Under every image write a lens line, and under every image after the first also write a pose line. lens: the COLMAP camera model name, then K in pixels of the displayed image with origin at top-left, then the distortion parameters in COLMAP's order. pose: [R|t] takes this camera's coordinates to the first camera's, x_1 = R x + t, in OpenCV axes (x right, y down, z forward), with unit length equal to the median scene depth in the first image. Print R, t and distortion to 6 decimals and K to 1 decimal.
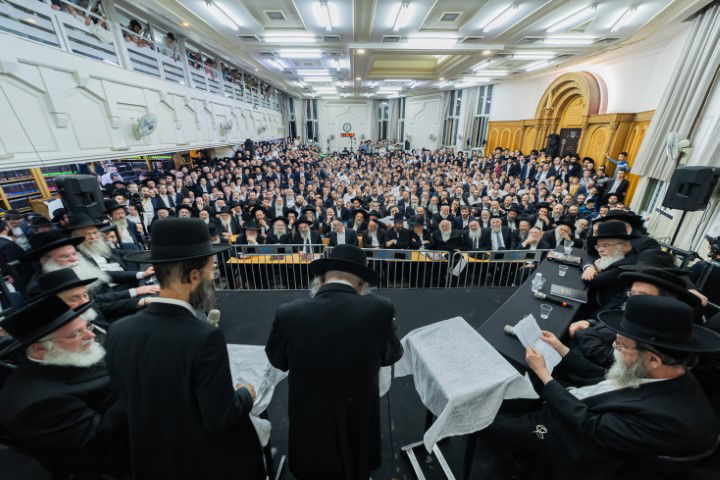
lens RADIAL K [[276.5, 0, 370.4], [0, 276.5, 242.7], [0, 0, 1]] dist [-0.011051, 0.007476]
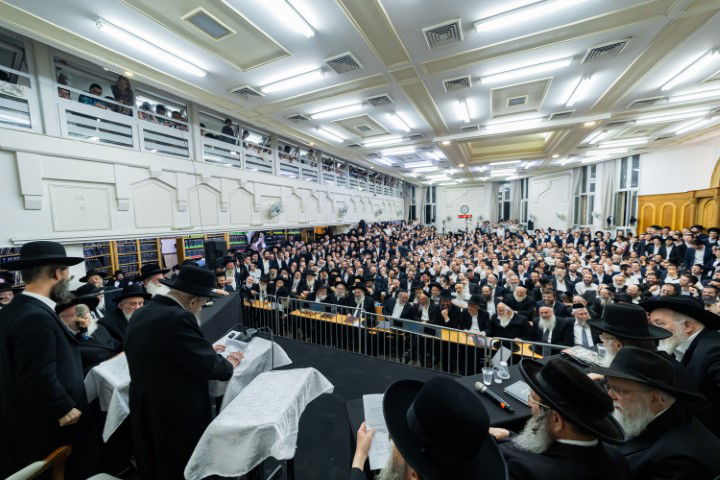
lens RADIAL K [[276.5, 0, 370.4], [0, 276.5, 242.7], [0, 0, 1]] dist [-0.011051, 0.007476]
pose [[0.888906, 0.022987, -0.457513, 0.142541], [-0.151087, 0.957567, -0.245435, 0.008457], [0.432458, 0.287293, 0.854660, 0.020415]]
